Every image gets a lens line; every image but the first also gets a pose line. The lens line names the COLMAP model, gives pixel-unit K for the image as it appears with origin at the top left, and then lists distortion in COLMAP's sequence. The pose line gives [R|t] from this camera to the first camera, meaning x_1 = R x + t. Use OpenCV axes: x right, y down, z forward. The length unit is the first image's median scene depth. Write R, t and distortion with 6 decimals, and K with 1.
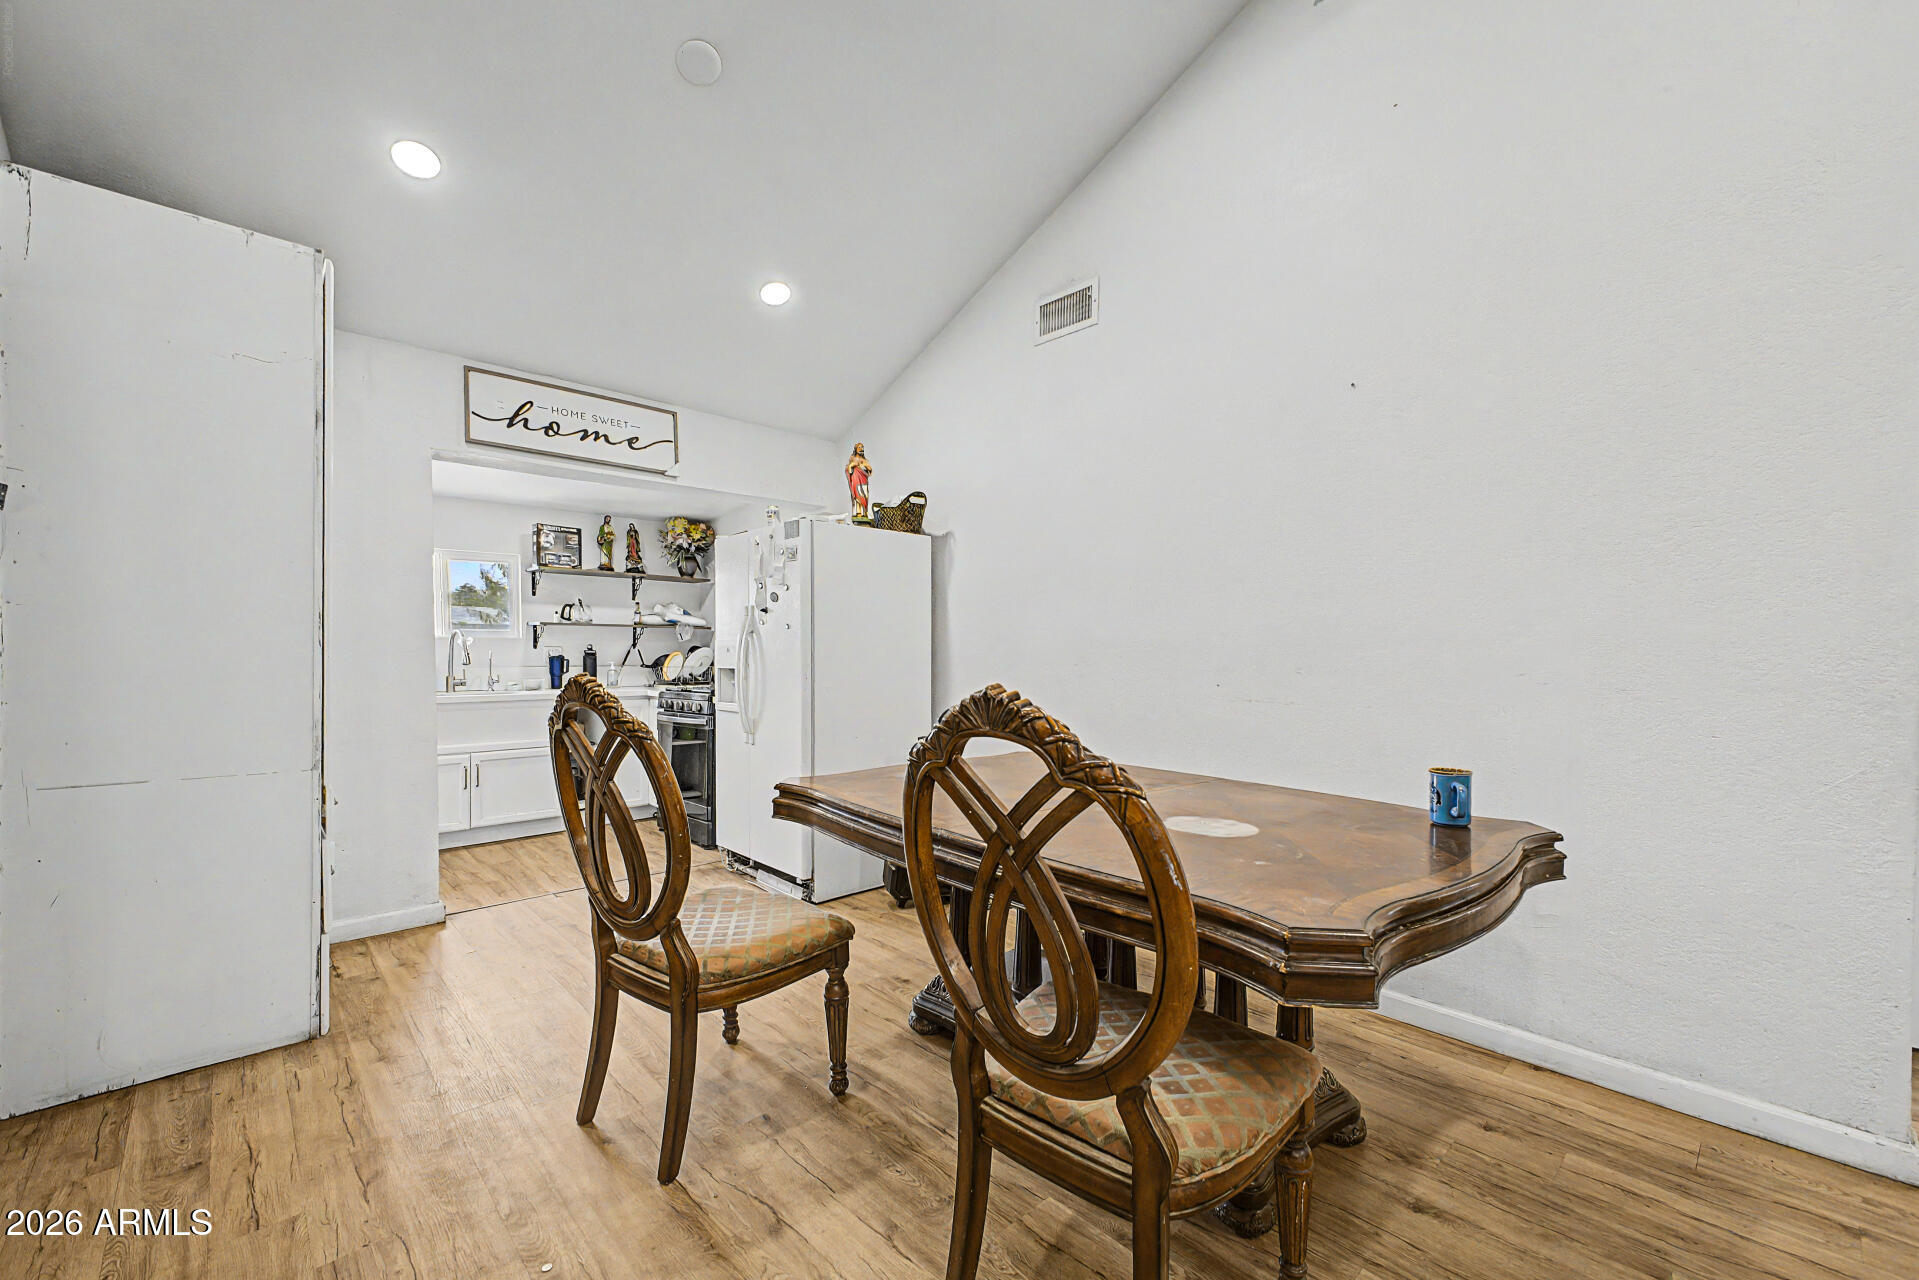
lens RADIAL K [[811.2, 0, 950.2], [0, 811.2, 653.6], [0, 0, 1]] dist [0.007670, -0.000149]
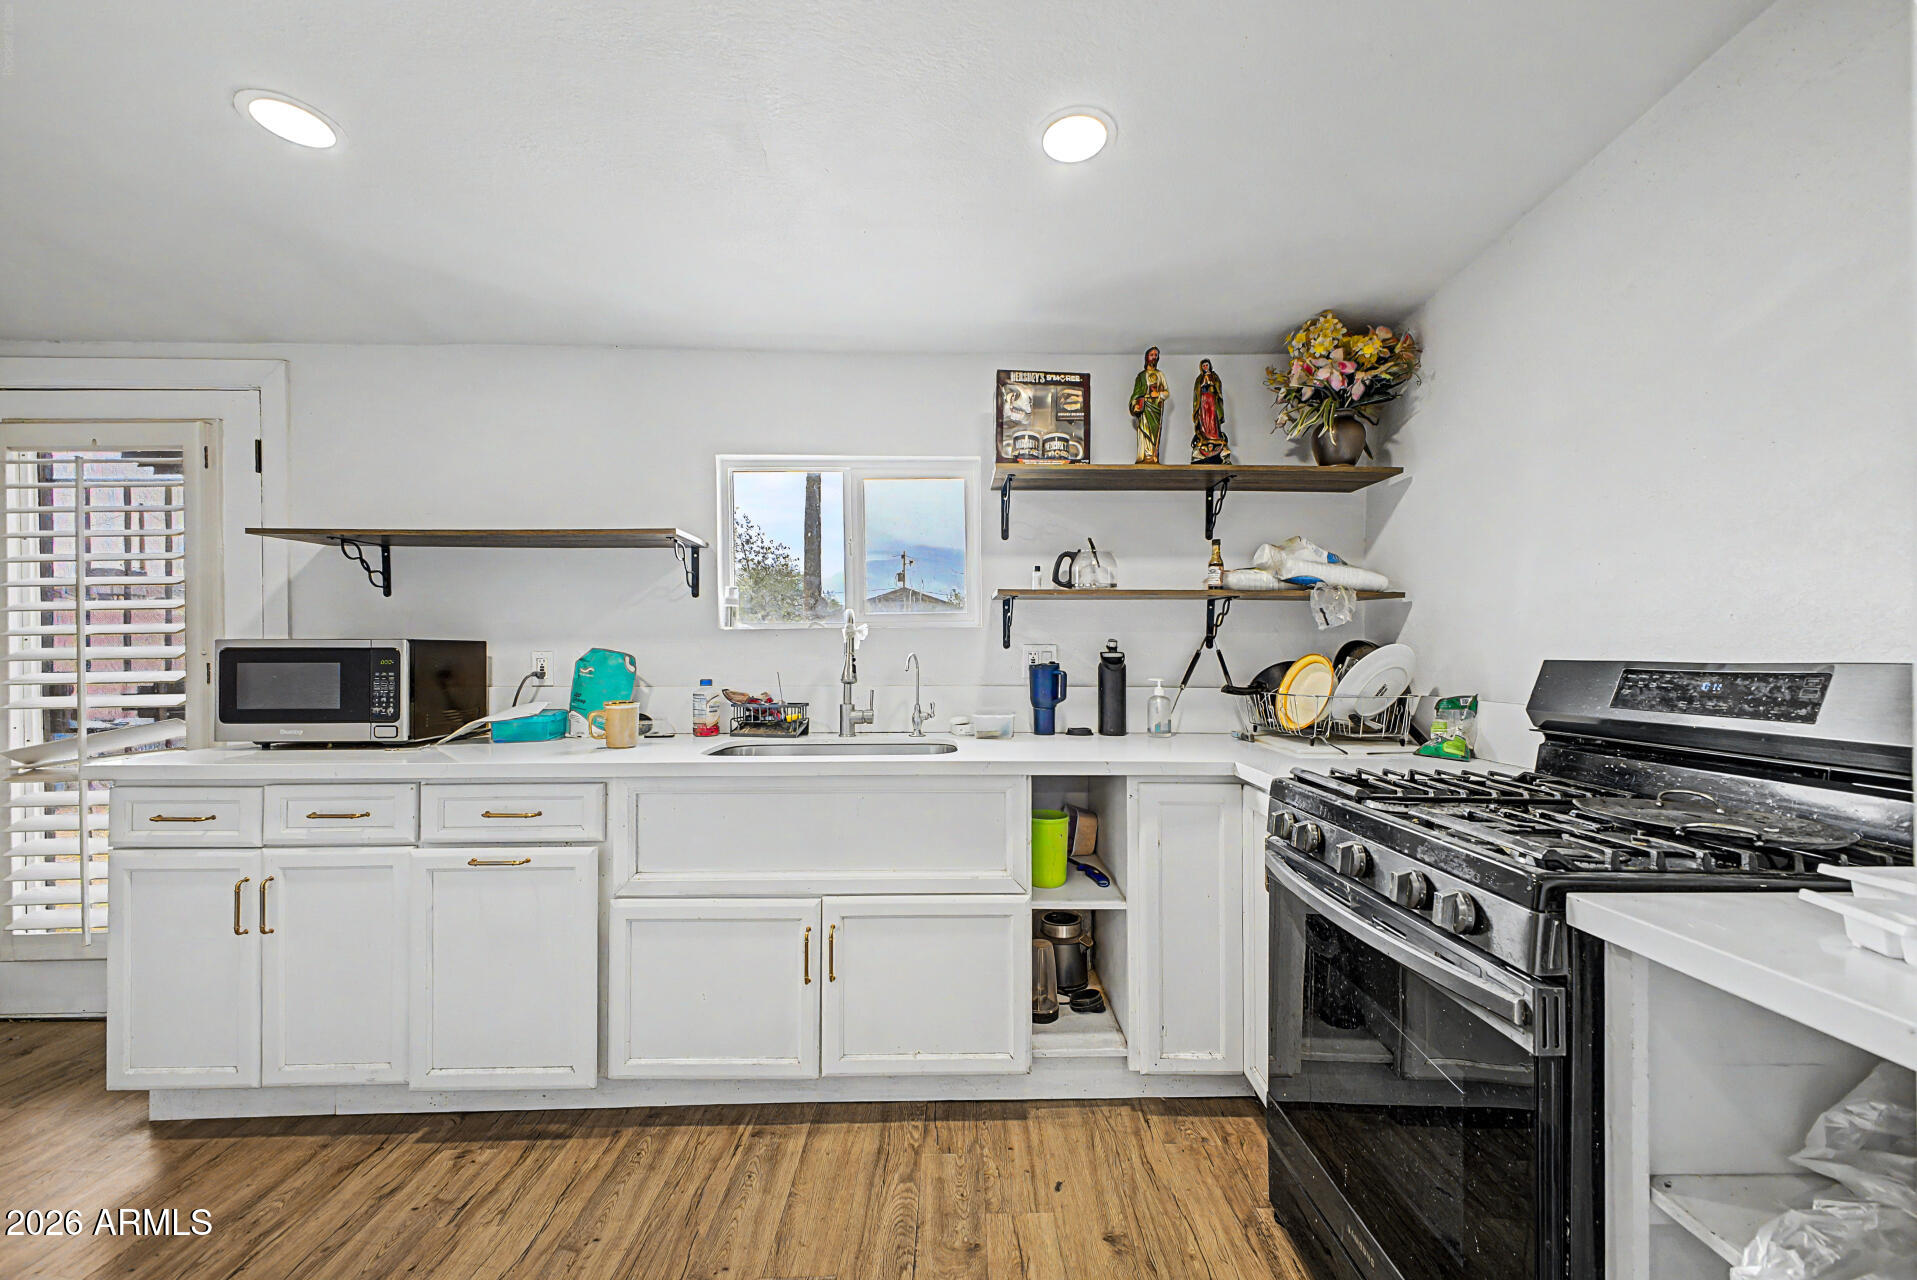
lens RADIAL K [[810.4, 0, 949.2], [0, 810.4, 653.6], [0, 0, 1]] dist [0.007670, -0.000149]
pose [[0.759289, 0.001694, -0.650752, -0.215626], [-0.004665, 0.999985, -0.002840, -0.001491], [0.650737, 0.005192, 0.759285, 0.588541]]
